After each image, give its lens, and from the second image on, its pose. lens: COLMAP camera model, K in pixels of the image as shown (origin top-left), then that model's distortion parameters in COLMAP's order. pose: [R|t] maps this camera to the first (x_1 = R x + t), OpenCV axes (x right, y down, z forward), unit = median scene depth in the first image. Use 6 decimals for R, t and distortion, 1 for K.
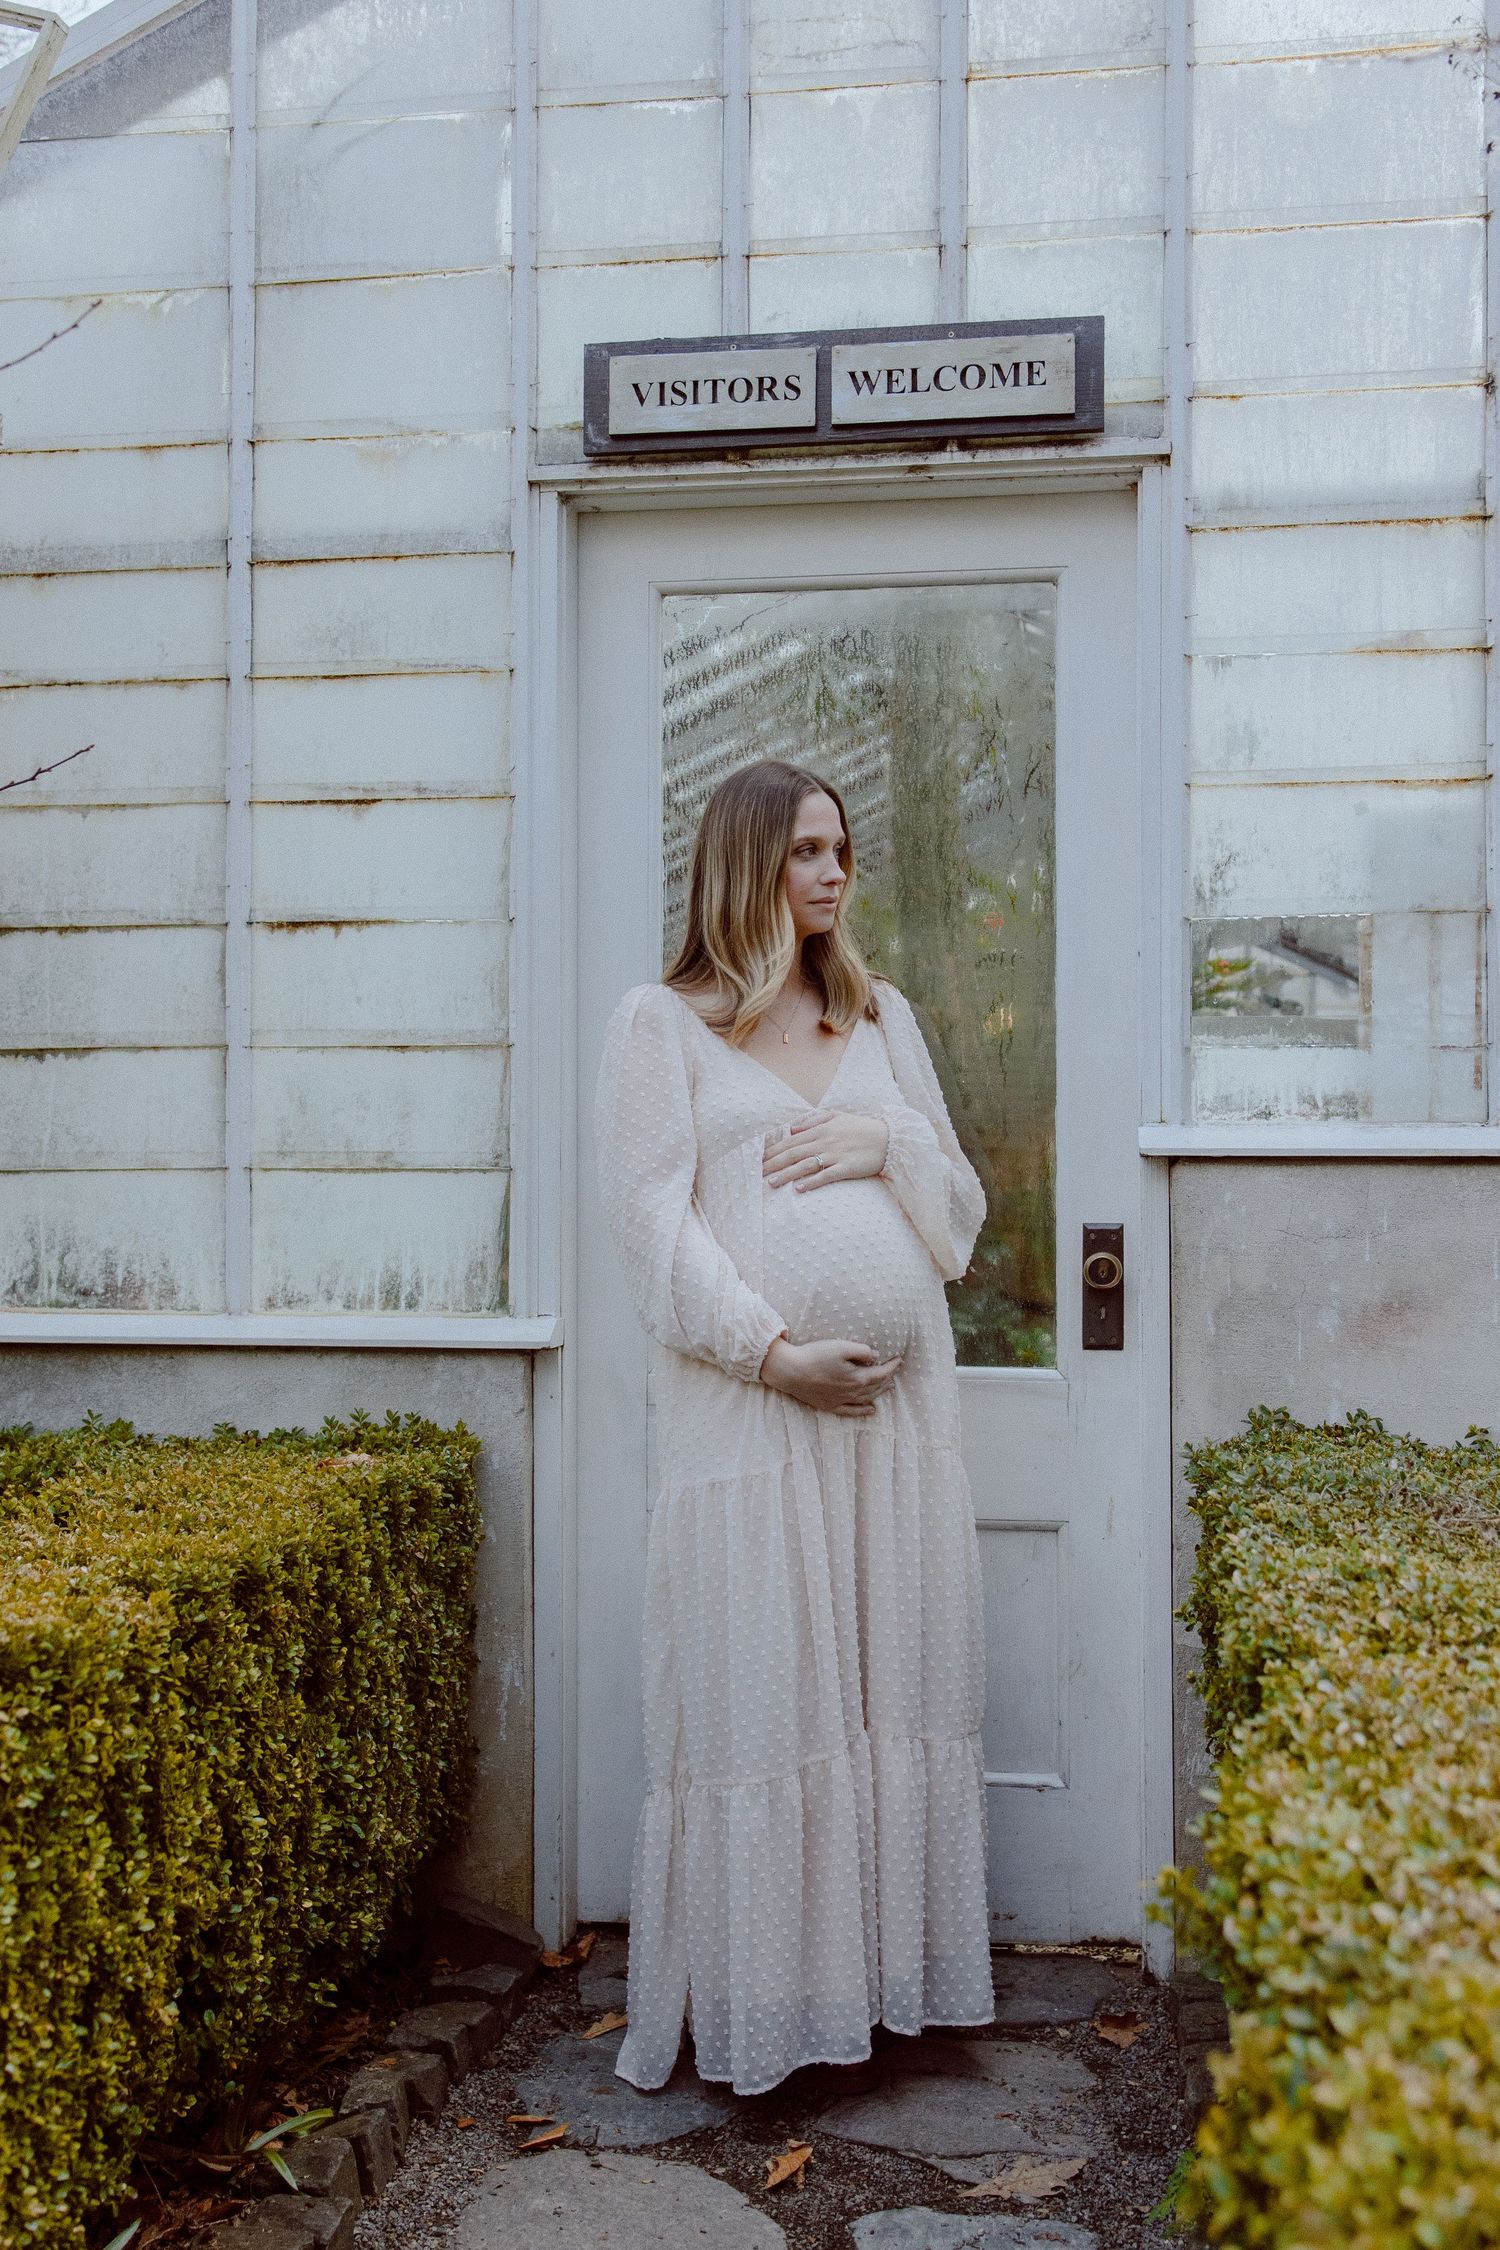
lens RADIAL K [[2235.4, 0, 735.2], [0, 2235.4, 1129.5], [0, 0, 1]] dist [0.002460, 0.006882]
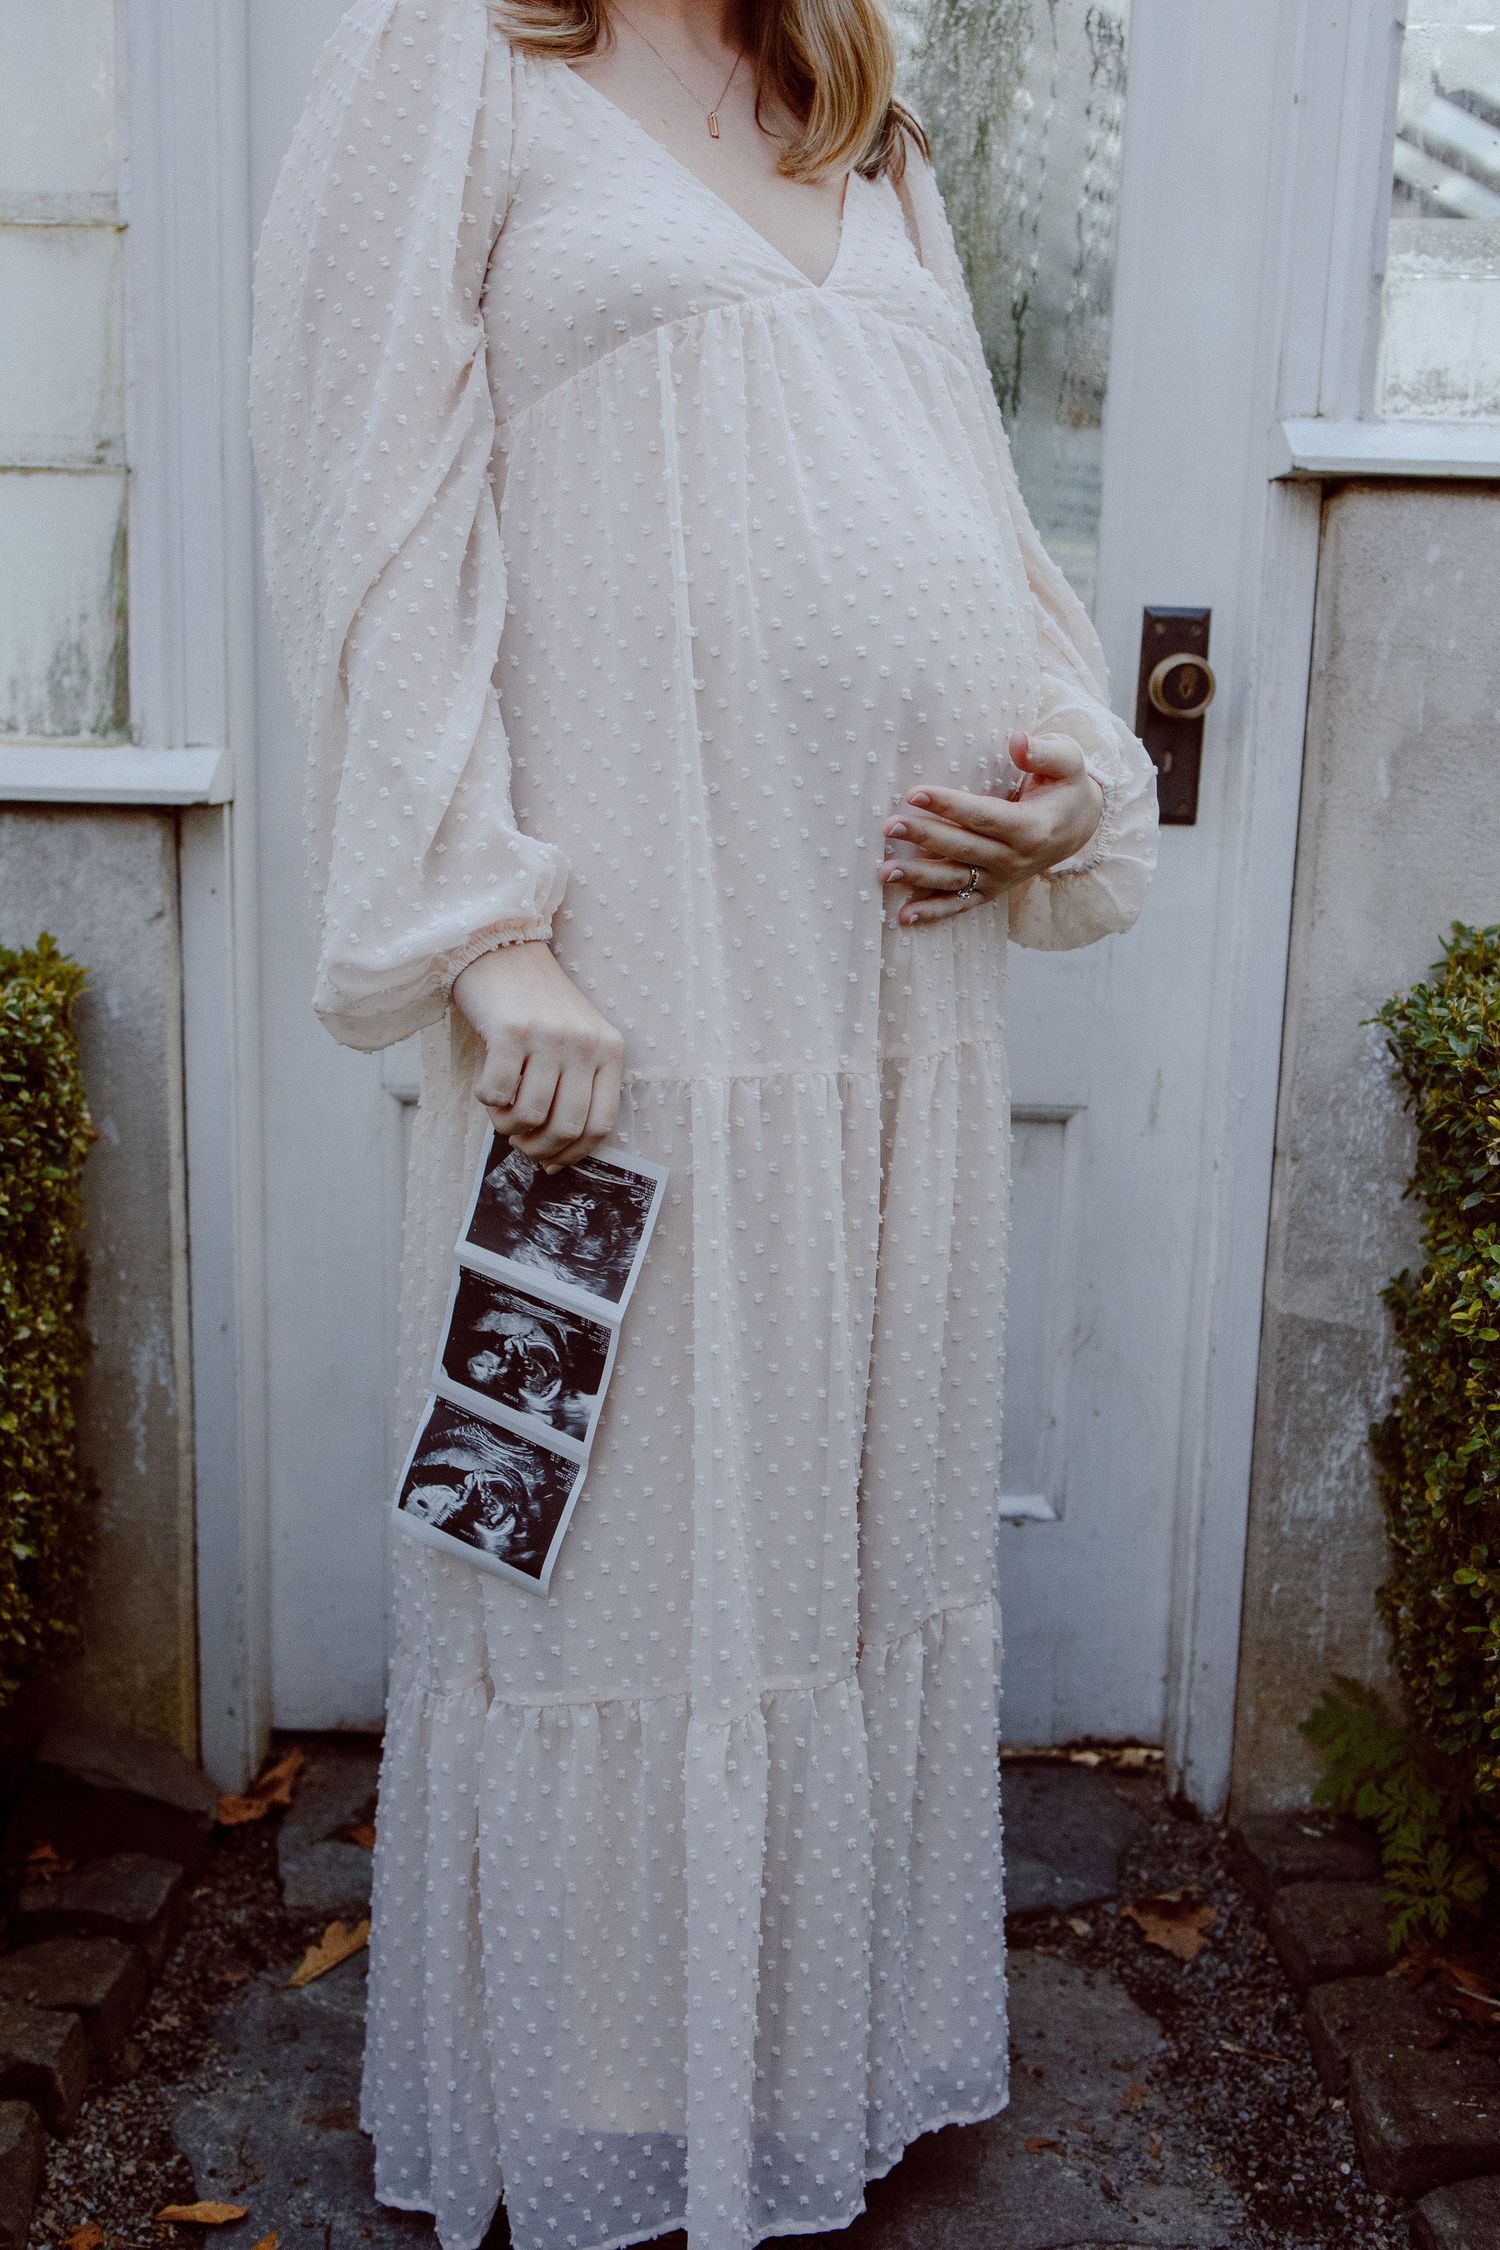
lens RADIAL K [[2235.4, 0, 735.2], [0, 2235.4, 1129.5], [0, 0, 1]] dist [0.002460, 0.006882]
pose [[0.988970, -0.001982, 0.148100, -0.036759], [-0.030344, 0.975990, 0.215694, 0.054164], [-0.144972, -0.217809, 0.965165, 0.436947]]
